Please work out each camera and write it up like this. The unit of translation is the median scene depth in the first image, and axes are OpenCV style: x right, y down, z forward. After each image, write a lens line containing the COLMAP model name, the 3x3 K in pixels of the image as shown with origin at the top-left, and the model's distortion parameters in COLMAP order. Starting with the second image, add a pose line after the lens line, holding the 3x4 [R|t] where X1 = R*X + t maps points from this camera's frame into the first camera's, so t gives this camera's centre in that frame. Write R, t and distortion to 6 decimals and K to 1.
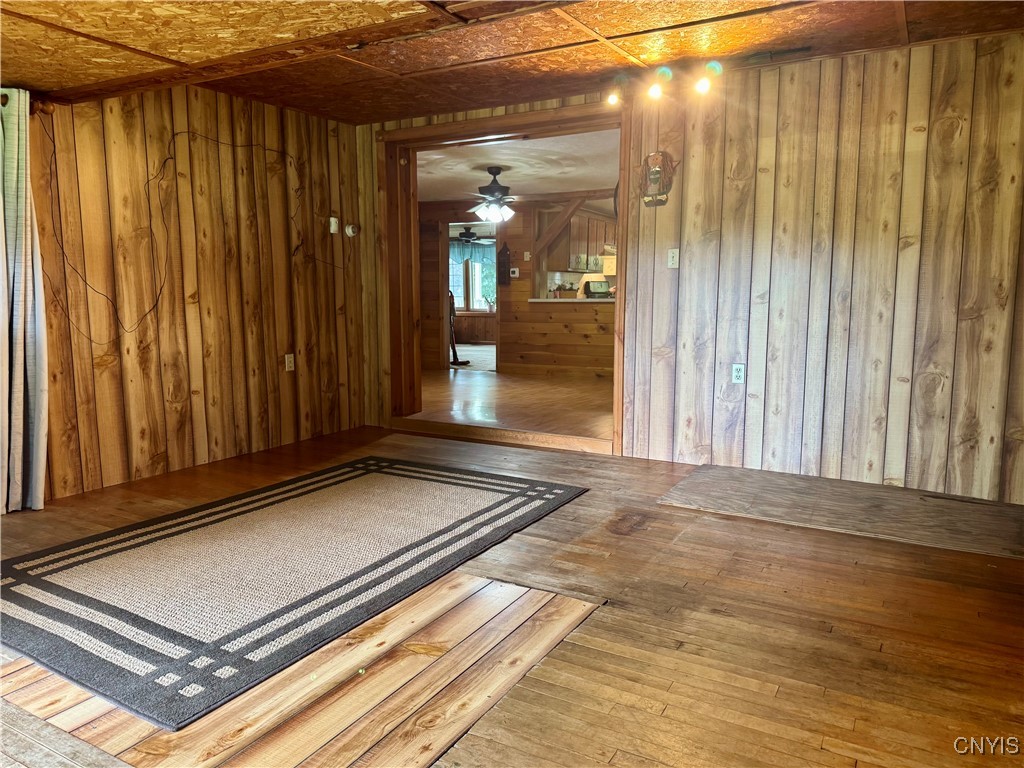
lens RADIAL K [[732.2, 0, 510.6], [0, 732.2, 392.1], [0, 0, 1]] dist [0.059499, -0.070768]
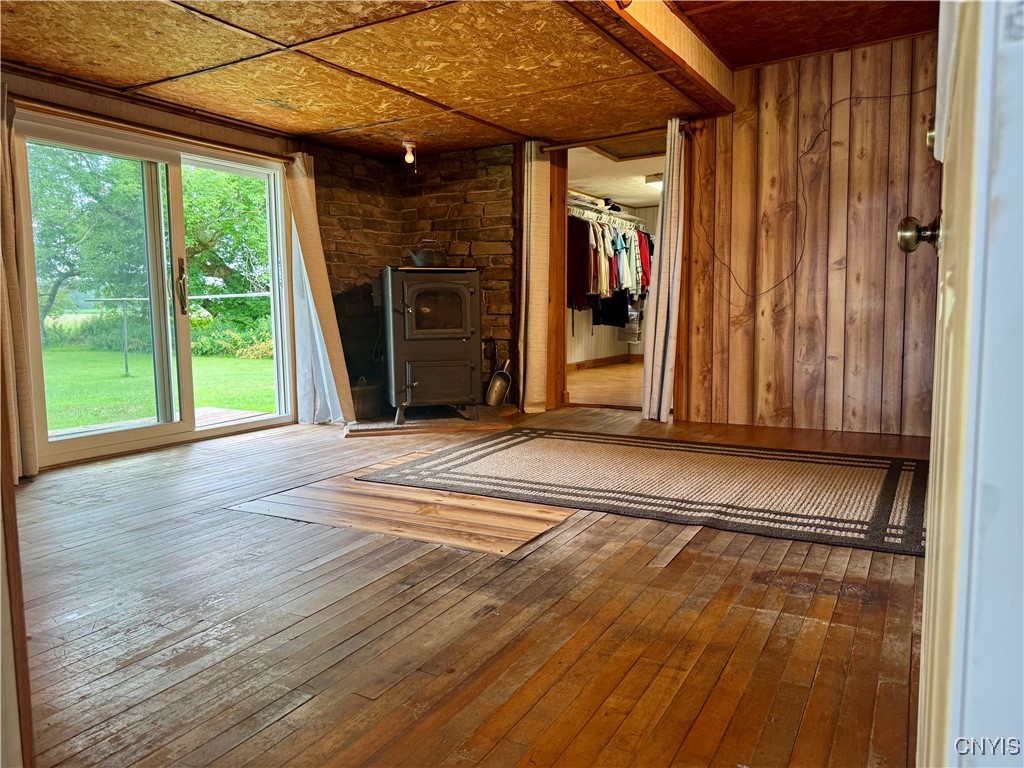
lens RADIAL K [[732.2, 0, 506.0], [0, 732.2, 385.0], [0, 0, 1]] dist [0.059499, -0.070768]
pose [[-0.023890, 0.099859, -0.994715, 0.662158], [-0.122873, 0.987161, 0.102051, -0.013039], [0.992135, 0.124662, -0.011314, 0.641399]]
